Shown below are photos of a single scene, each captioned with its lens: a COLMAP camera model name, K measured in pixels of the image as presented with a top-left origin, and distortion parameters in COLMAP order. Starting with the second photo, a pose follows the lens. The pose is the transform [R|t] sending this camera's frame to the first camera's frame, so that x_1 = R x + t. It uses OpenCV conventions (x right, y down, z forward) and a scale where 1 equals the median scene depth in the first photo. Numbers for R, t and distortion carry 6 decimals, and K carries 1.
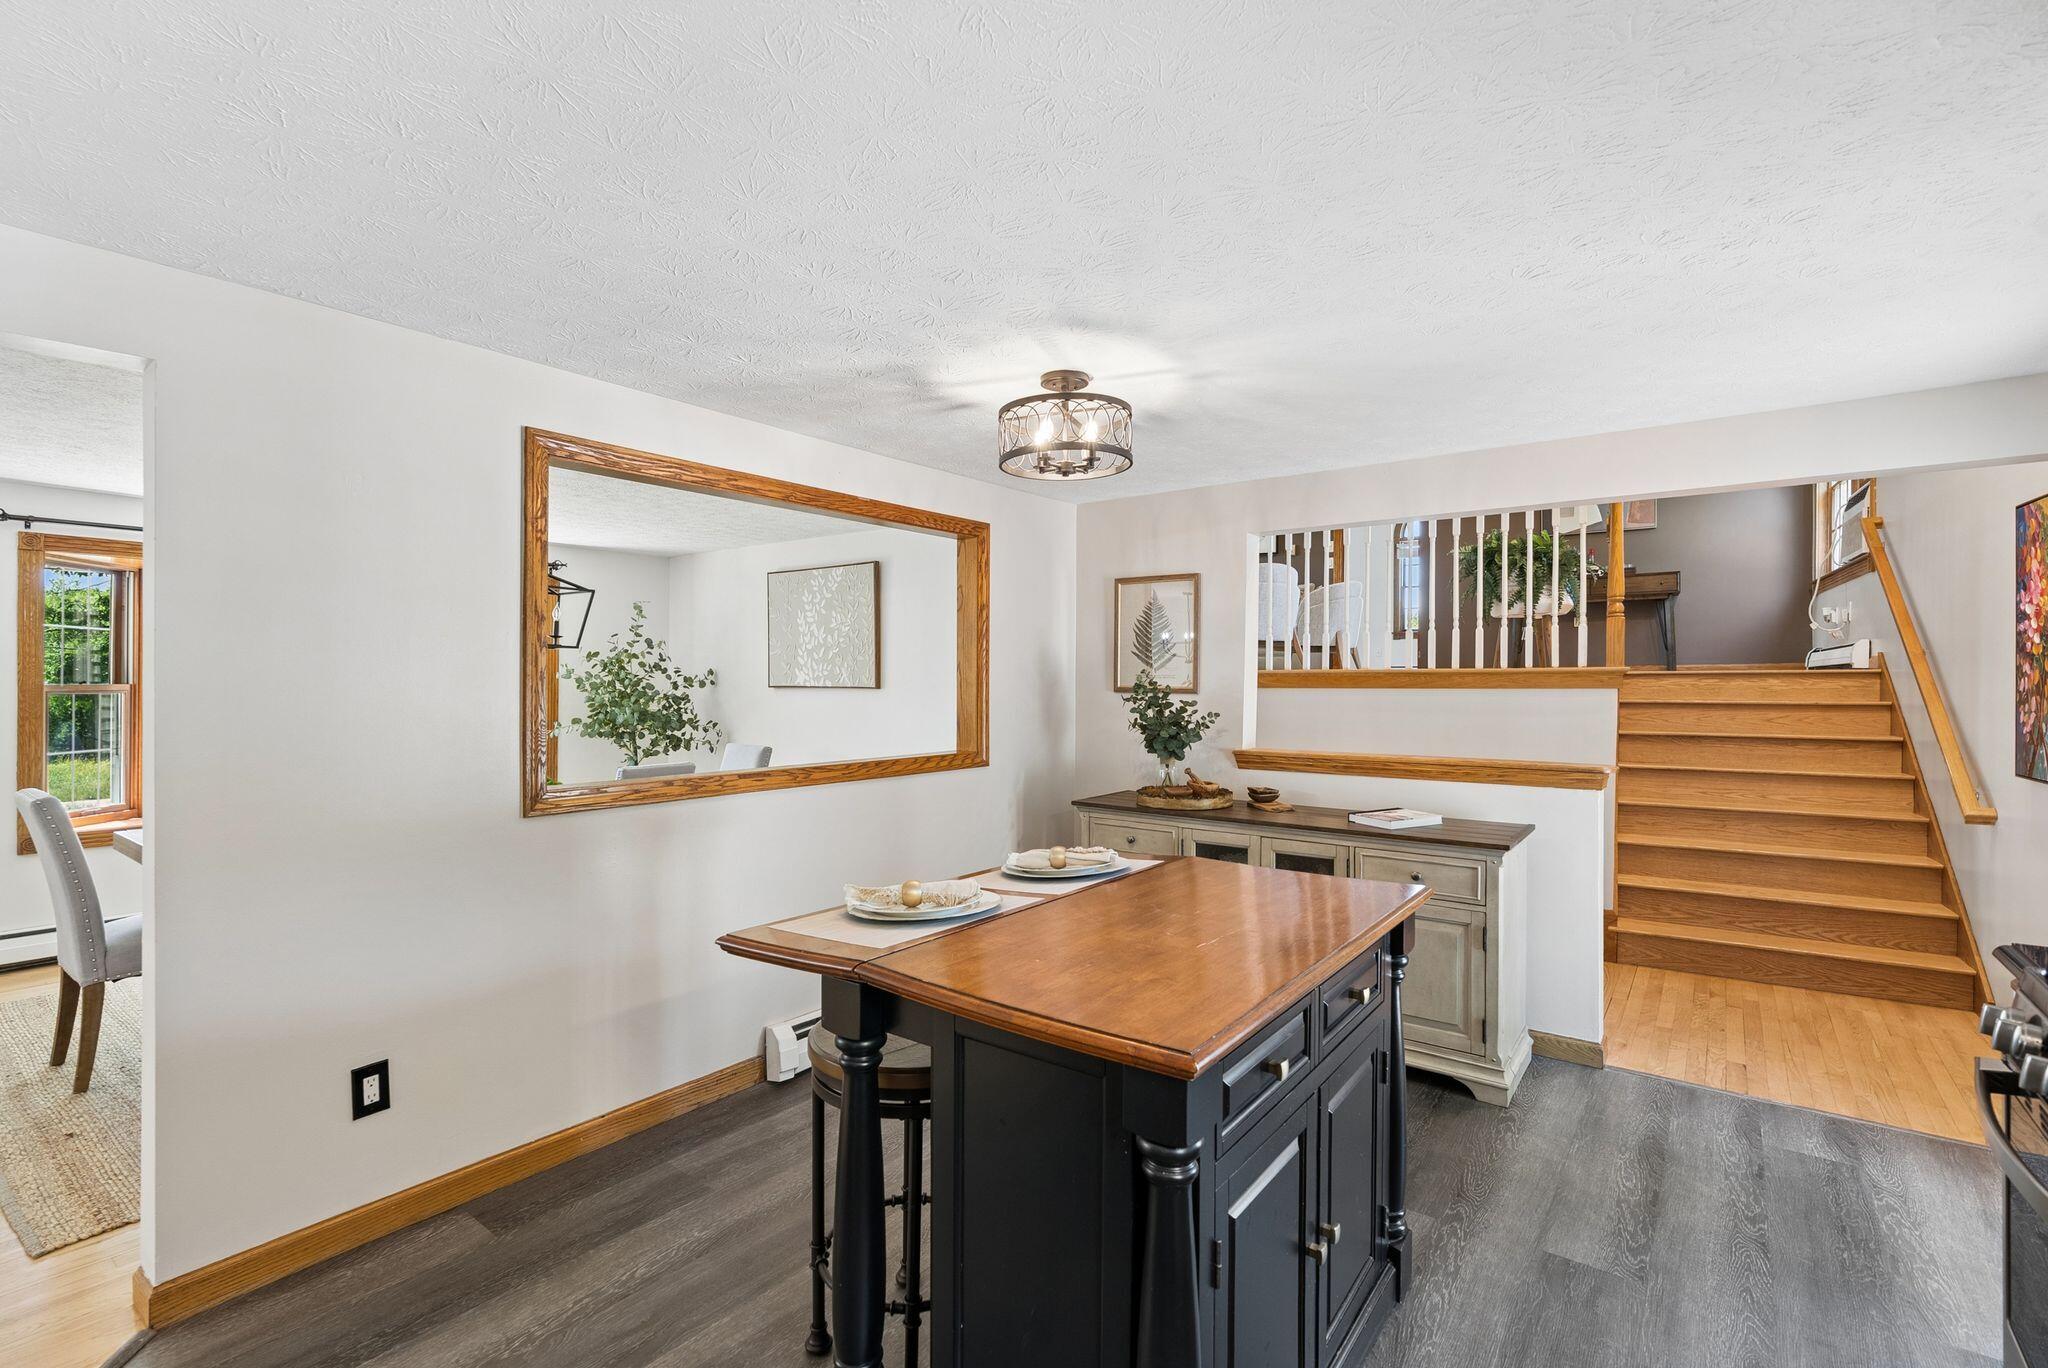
lens RADIAL K [[918.0, 0, 1021.3], [0, 918.0, 678.5], [0, 0, 1]] dist [-0.002476, -0.000373]
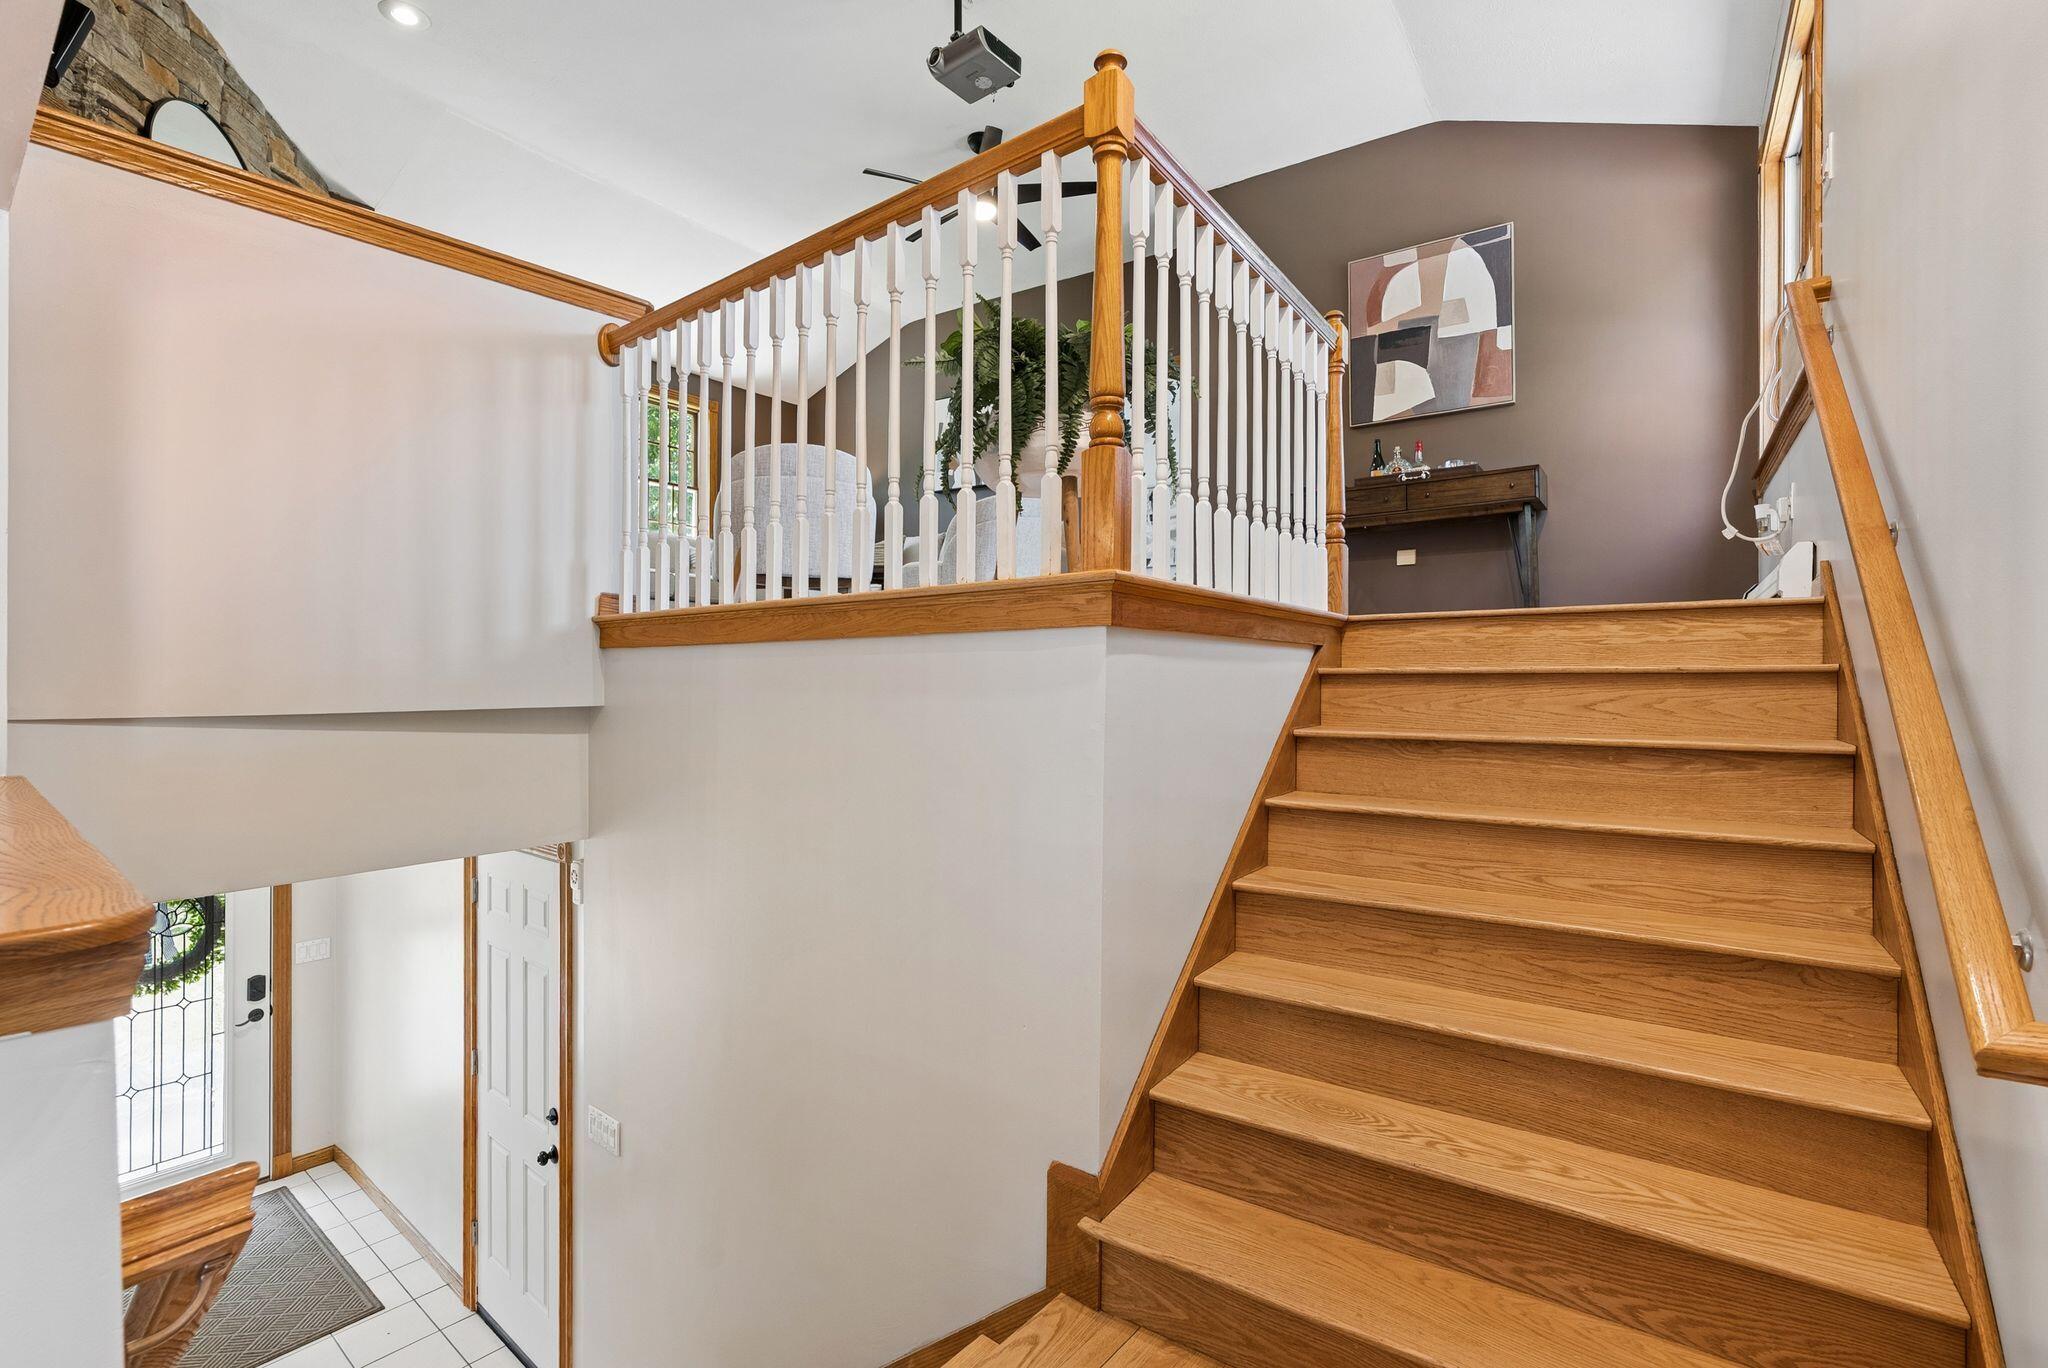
lens RADIAL K [[932.8, 0, 1018.6], [0, 932.8, 668.7], [0, 0, 1]] dist [-0.001778, -0.000346]
pose [[0.999260, -0.003654, -0.038296, 0.556072], [0.003382, 0.999969, -0.007157, 0.028984], [0.038321, 0.007022, 0.999241, 0.520890]]
